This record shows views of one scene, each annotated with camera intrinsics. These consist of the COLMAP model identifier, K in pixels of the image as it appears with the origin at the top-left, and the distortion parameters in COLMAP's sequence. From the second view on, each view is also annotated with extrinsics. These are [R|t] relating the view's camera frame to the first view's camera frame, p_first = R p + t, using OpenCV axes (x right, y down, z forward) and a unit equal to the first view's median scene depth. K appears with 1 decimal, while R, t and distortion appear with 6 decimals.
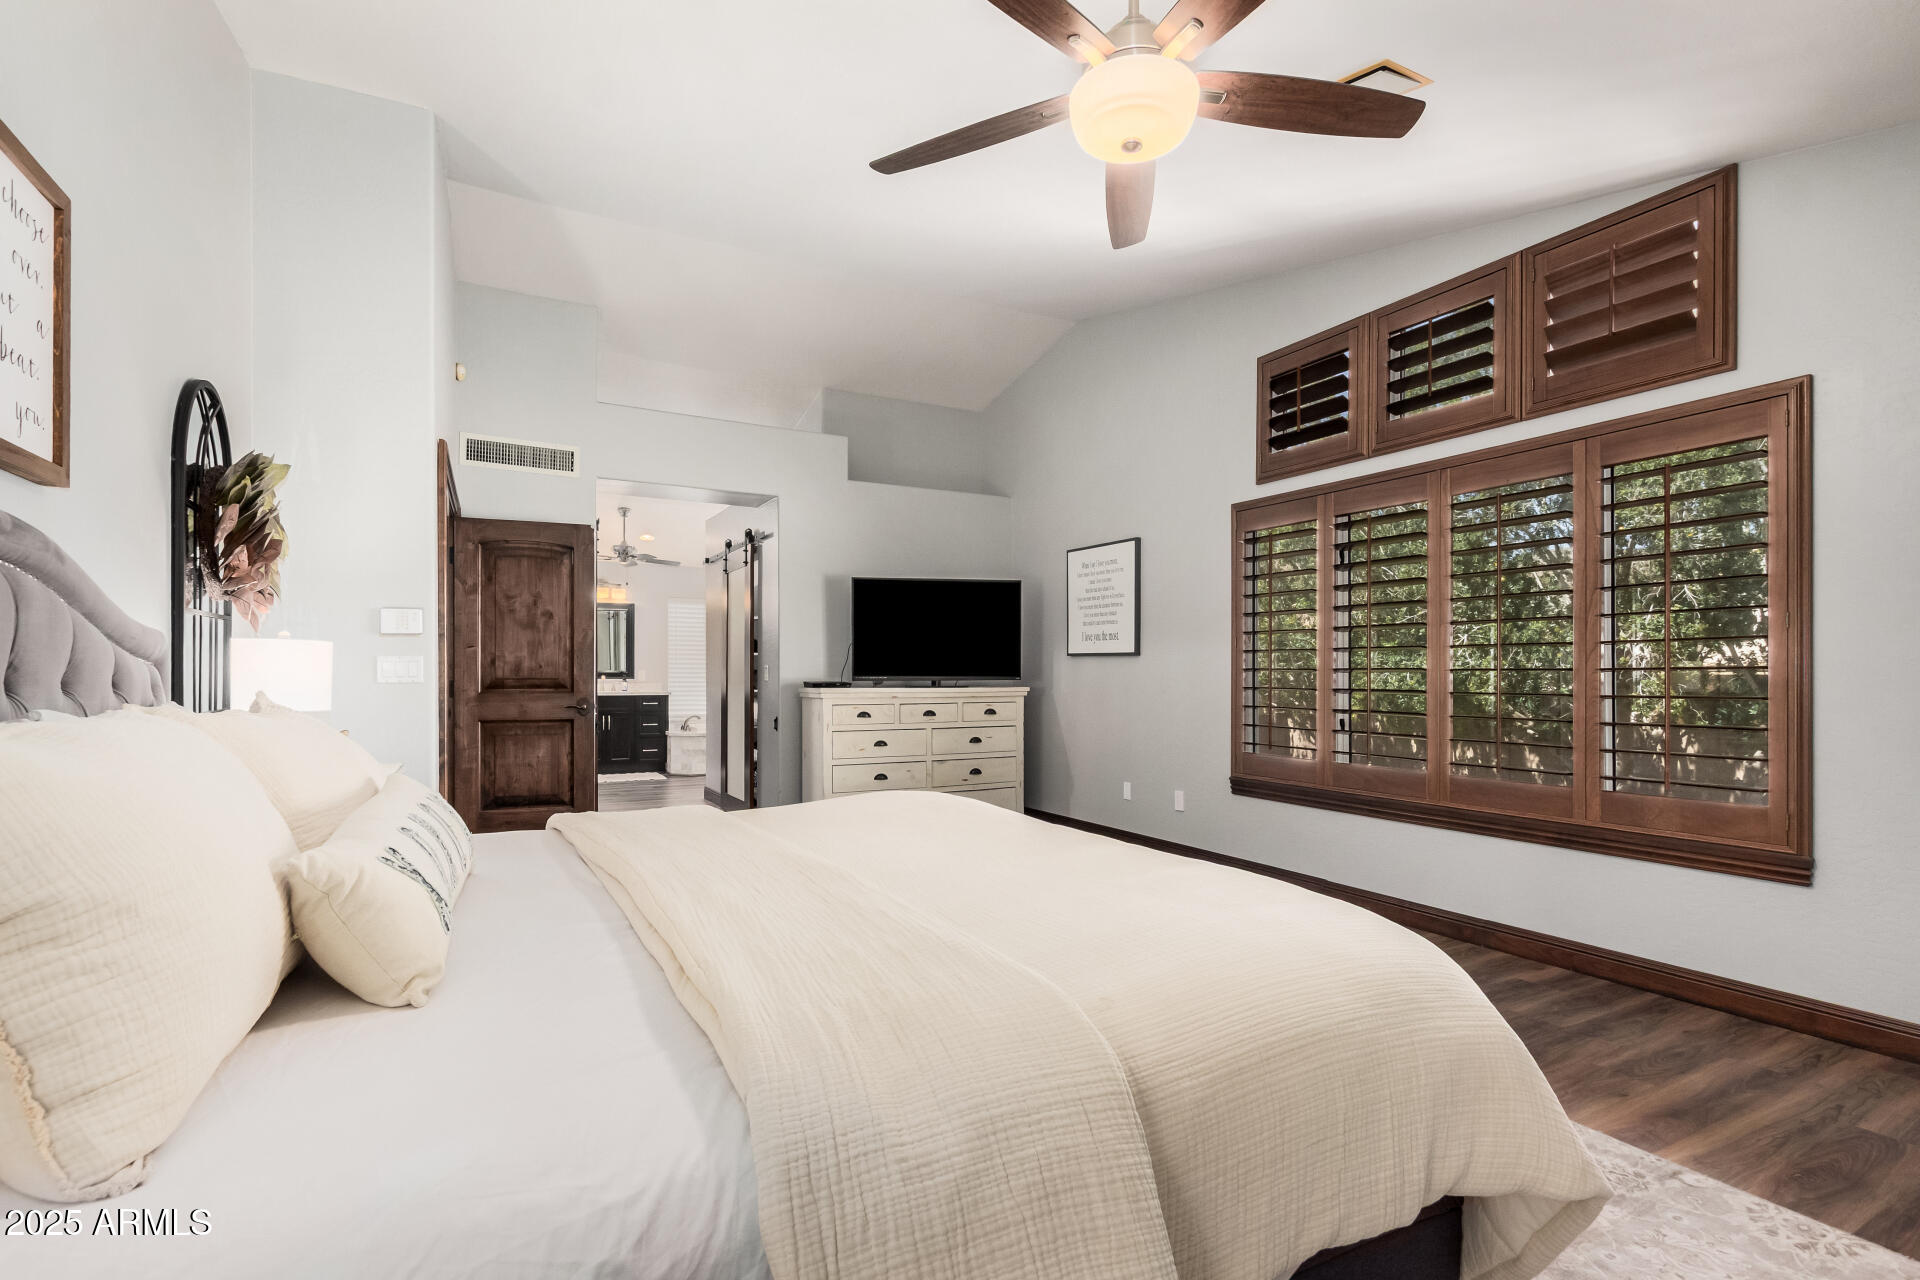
lens RADIAL K [[890.3, 0, 954.6], [0, 890.3, 661.4], [0, 0, 1]] dist [0.001823, -0.000596]
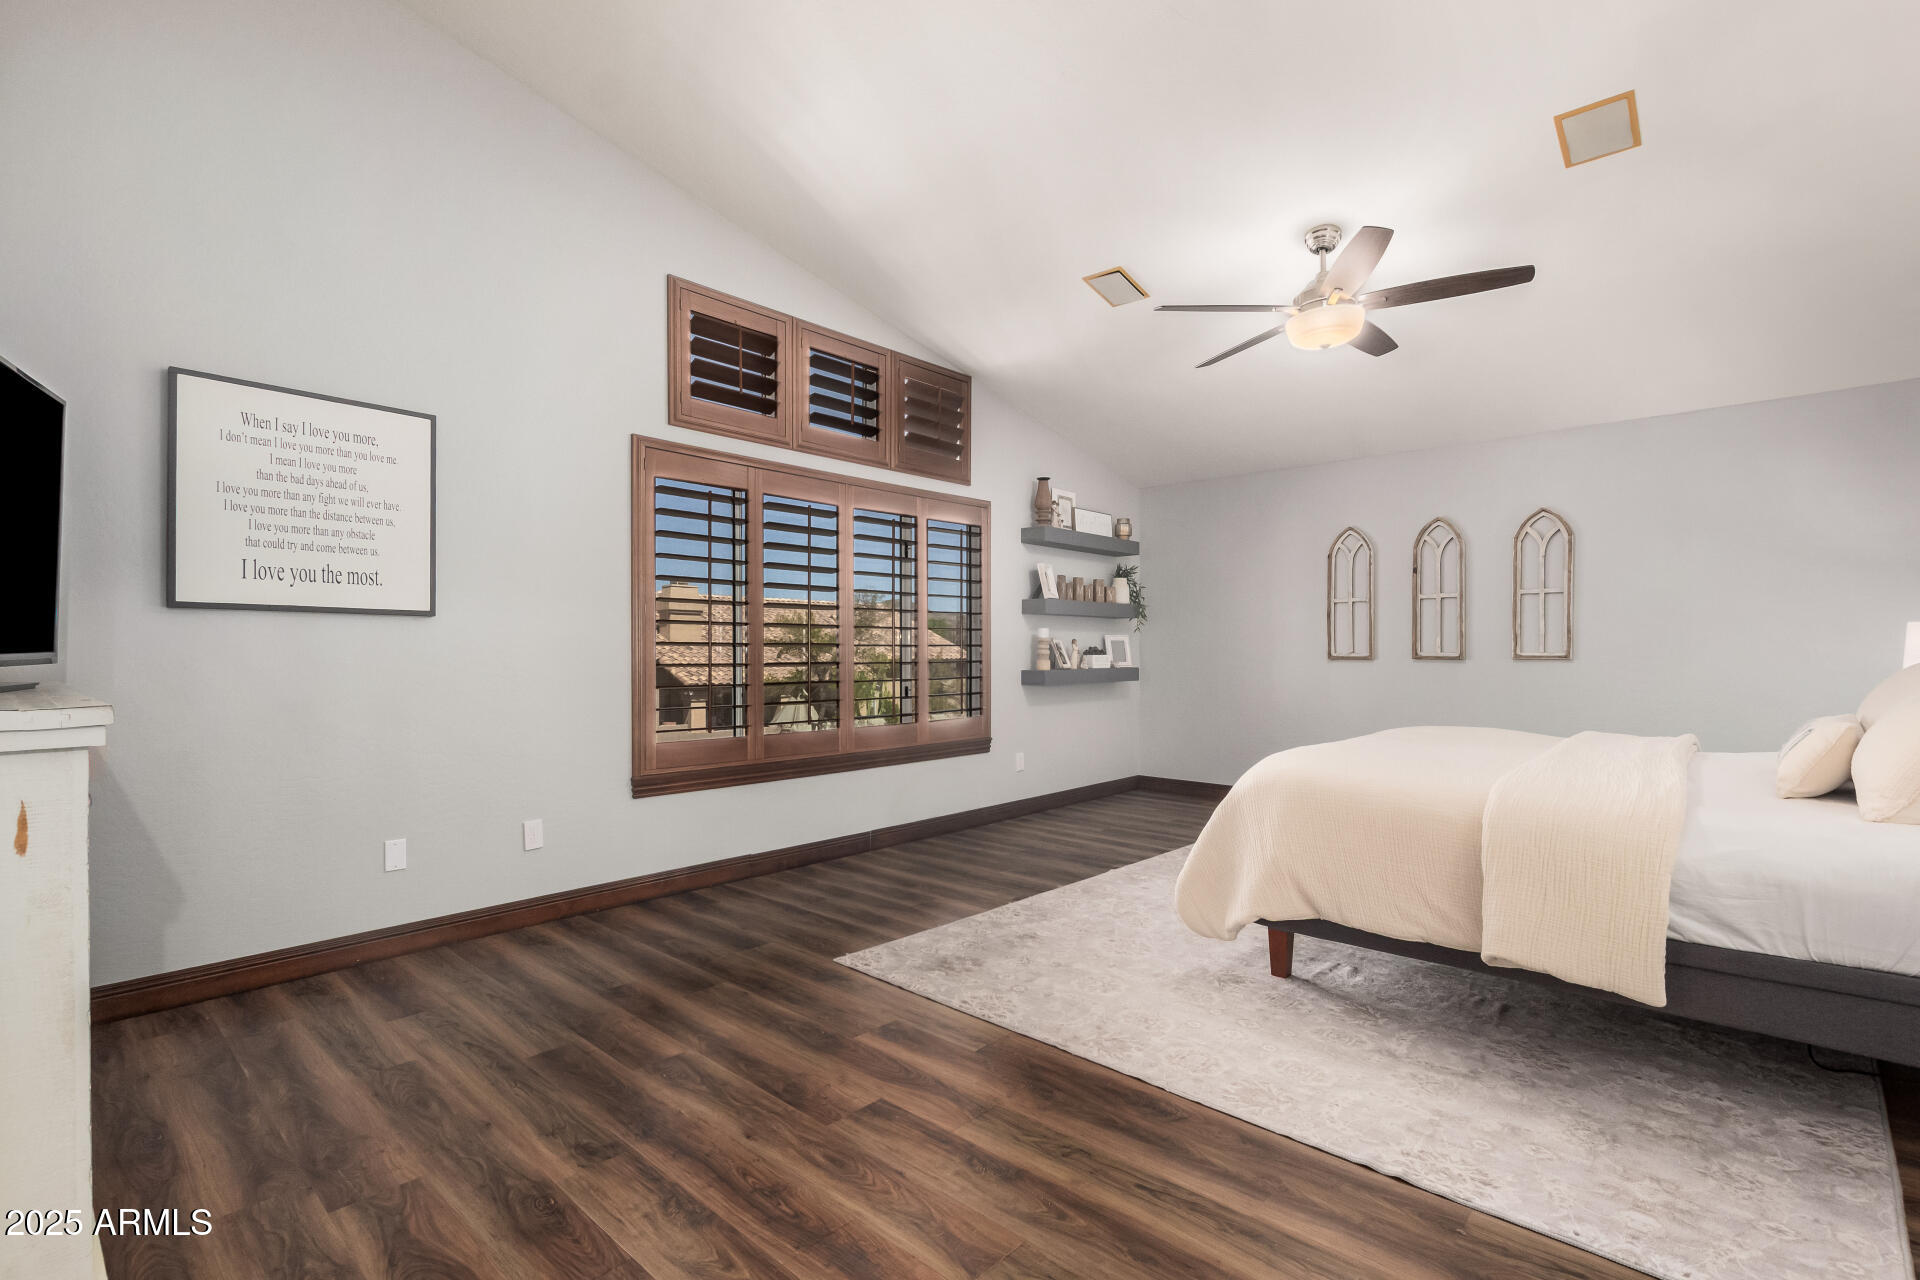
lens RADIAL K [[890.3, 0, 954.6], [0, 890.3, 661.4], [0, 0, 1]] dist [0.001823, -0.000596]
pose [[-0.332870, 0.001395, 0.942972, -0.465599], [0.000432, 0.999999, -0.001327, 0.024195], [-0.942973, -0.000034, -0.332870, 0.868604]]
